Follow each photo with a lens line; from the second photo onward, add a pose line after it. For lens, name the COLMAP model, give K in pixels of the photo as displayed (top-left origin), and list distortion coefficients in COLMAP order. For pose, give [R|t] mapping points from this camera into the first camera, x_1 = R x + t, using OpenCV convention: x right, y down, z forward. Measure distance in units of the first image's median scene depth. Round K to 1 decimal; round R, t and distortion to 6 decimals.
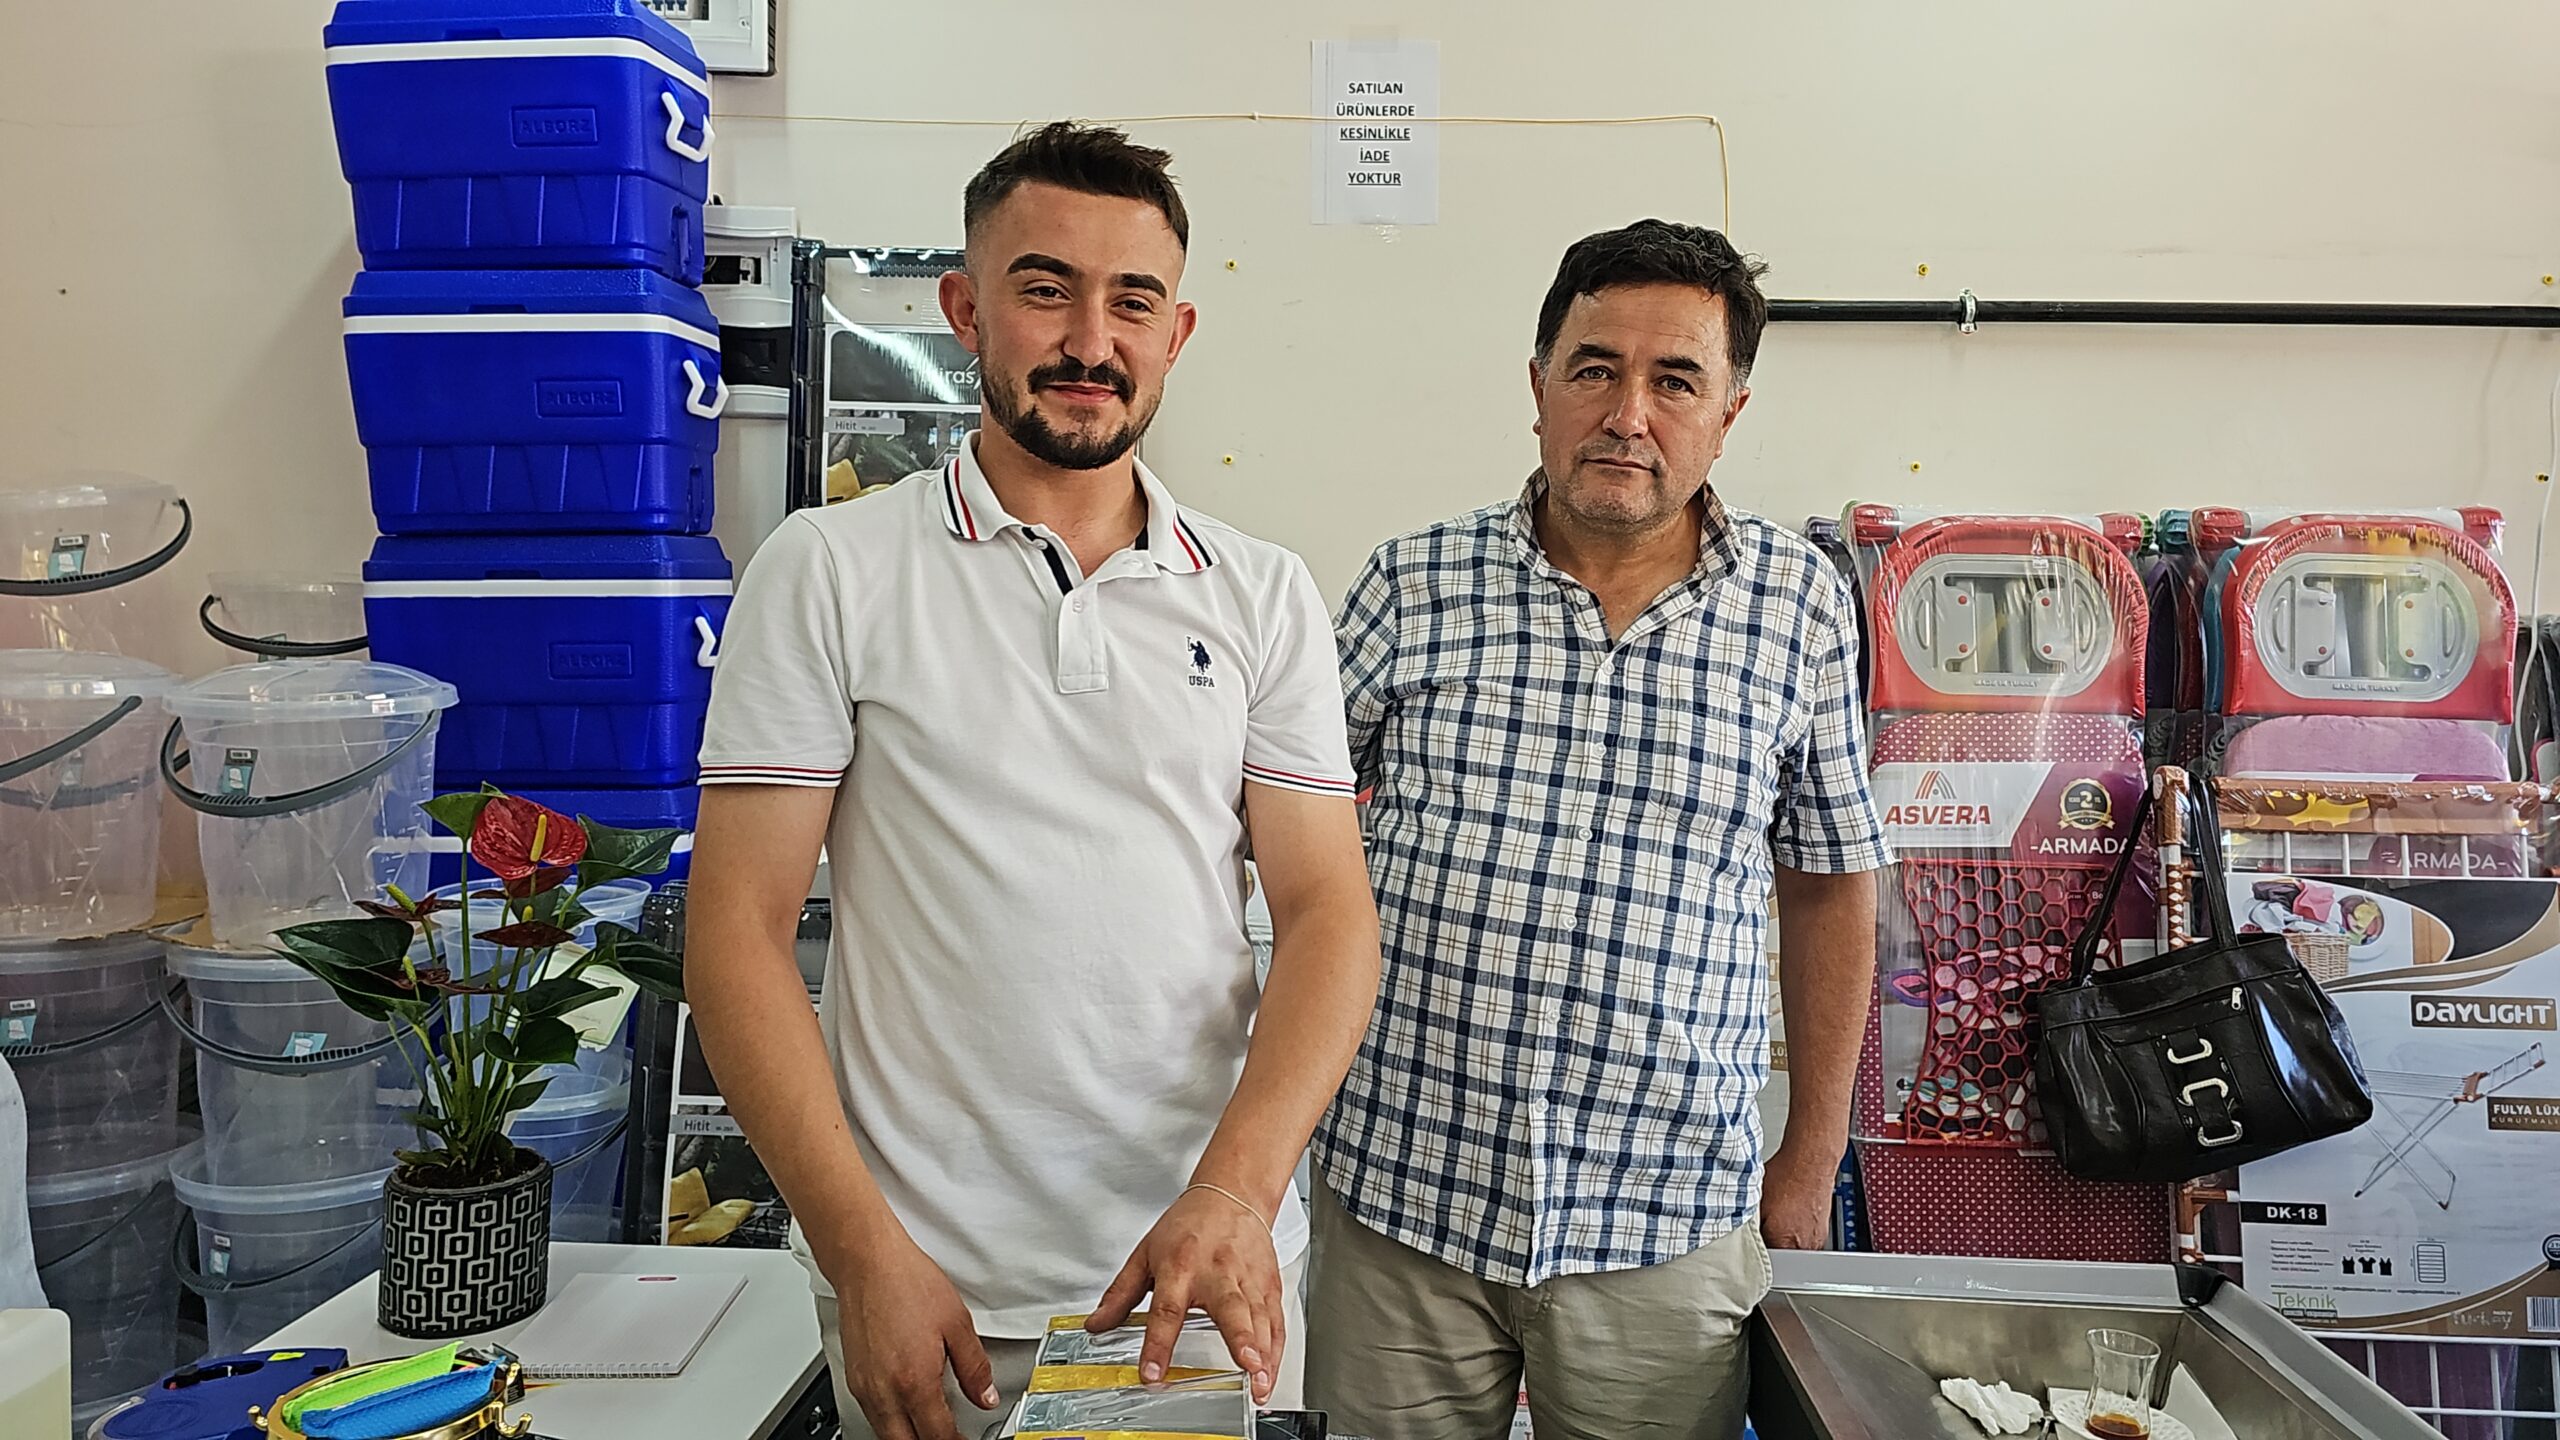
lens RADIAL K [[1650.7, 0, 1337.2], [0, 1650.7, 723.4], [0, 0, 1]] dist [0.024468, -0.001152]
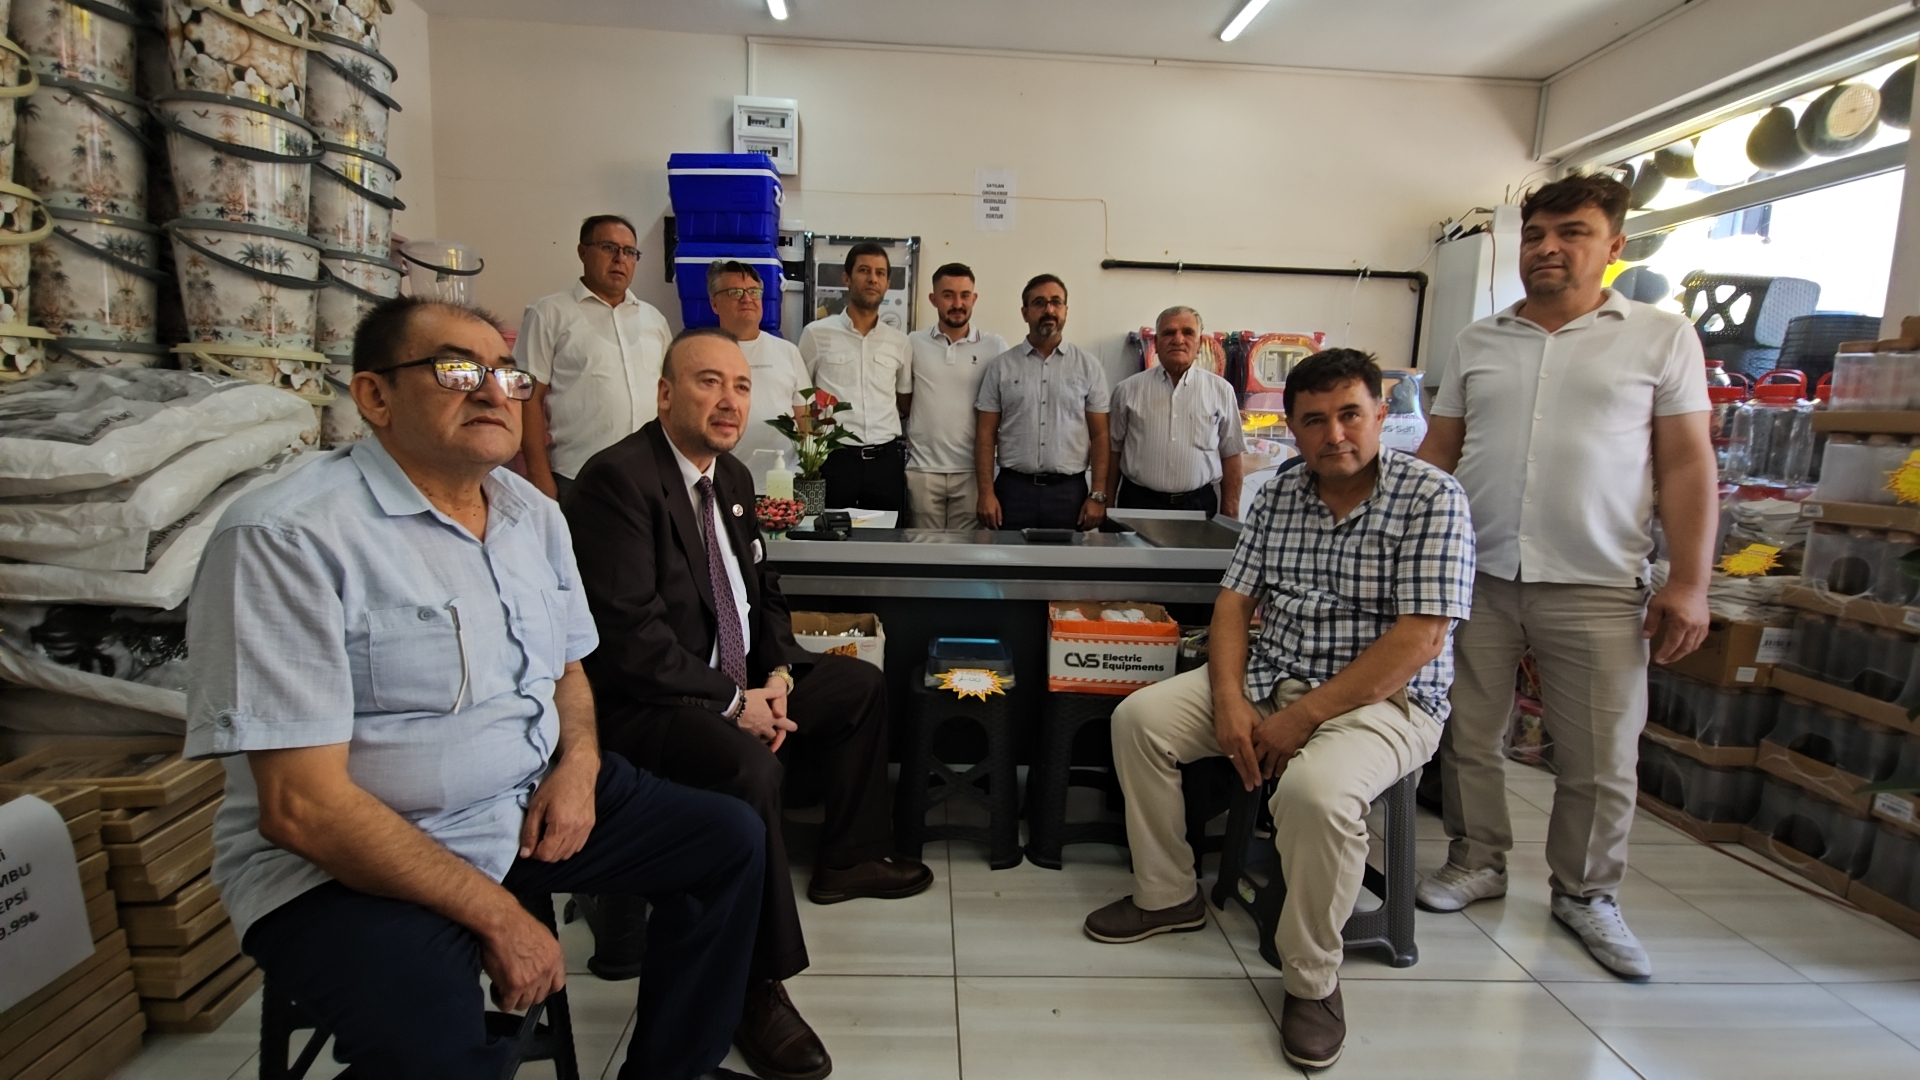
lens RADIAL K [[841.5, 0, 960.0], [0, 841.5, 540.0], [0, 0, 1]] dist [0.003260, -0.000439]
pose [[0.997248, 0.001103, 0.074127, -0.163928], [-0.009578, 0.993426, 0.114075, 0.095450], [-0.073514, -0.114471, 0.990703, -0.643331]]
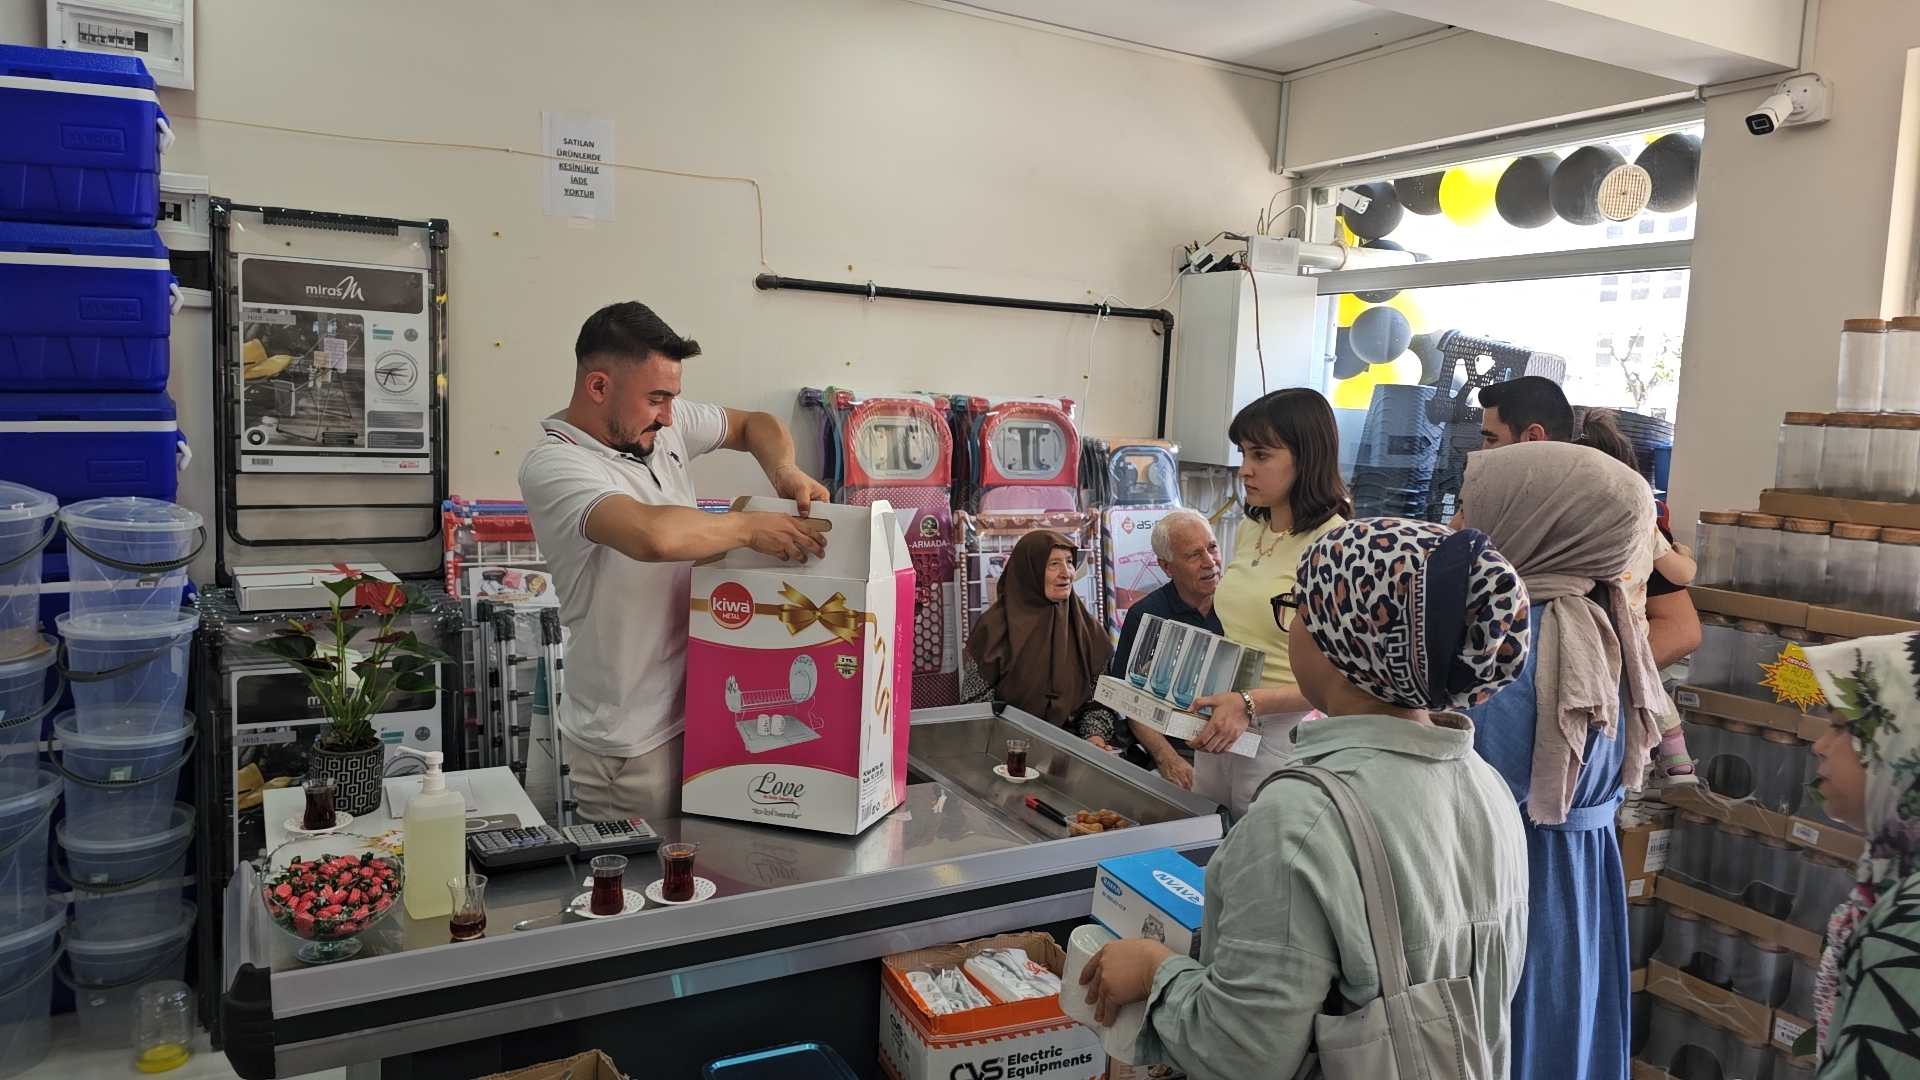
lens RADIAL K [[1272.7, 0, 960.0], [0, 1272.7, 540.0], [0, 0, 1]] dist [0.052664, -0.058580]
pose [[0.853176, -0.045699, 0.519617, -0.388816], [-0.008675, 0.994774, 0.101731, -0.101539], [-0.521551, -0.091302, 0.848321, -0.472616]]
